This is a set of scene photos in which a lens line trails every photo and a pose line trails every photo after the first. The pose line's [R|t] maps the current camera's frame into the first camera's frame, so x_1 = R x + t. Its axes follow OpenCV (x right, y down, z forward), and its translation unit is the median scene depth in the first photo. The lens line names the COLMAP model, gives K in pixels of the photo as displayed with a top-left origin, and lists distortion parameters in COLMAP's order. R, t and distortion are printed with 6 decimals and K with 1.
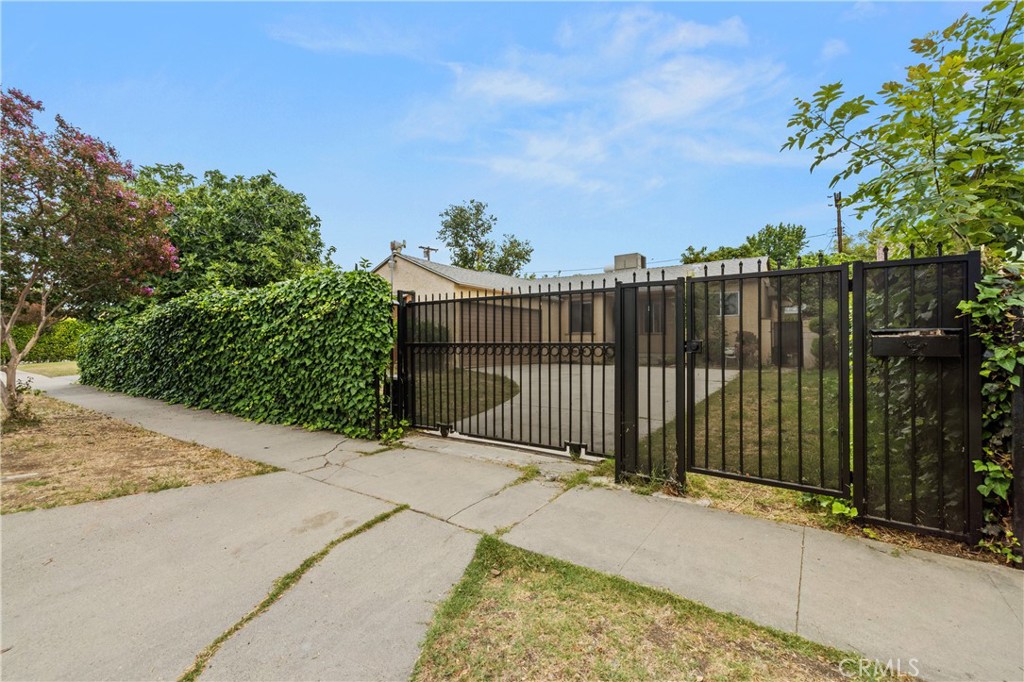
lens RADIAL K [[438.3, 0, 511.4], [0, 438.3, 338.1], [0, 0, 1]] dist [-0.001322, -0.000478]
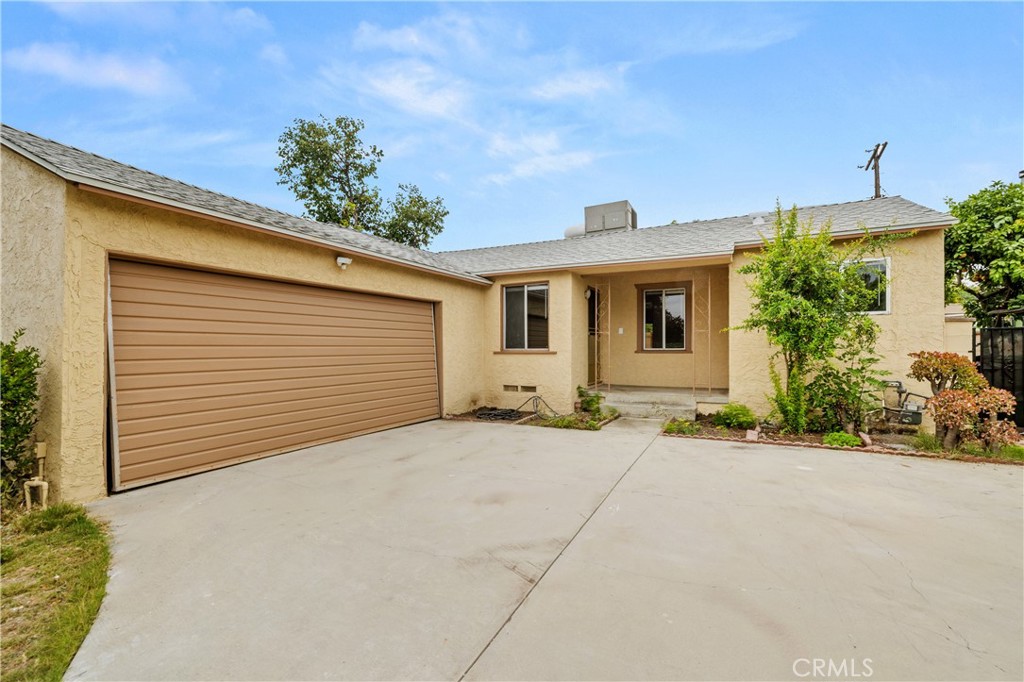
lens RADIAL K [[438.3, 0, 511.4], [0, 438.3, 343.2], [0, 0, 1]] dist [-0.001322, -0.000478]
pose [[0.990590, -0.003210, 0.136822, 0.055838], [0.003200, 0.999995, 0.000293, -0.013803], [-0.136823, 0.000147, 0.990596, 0.380622]]
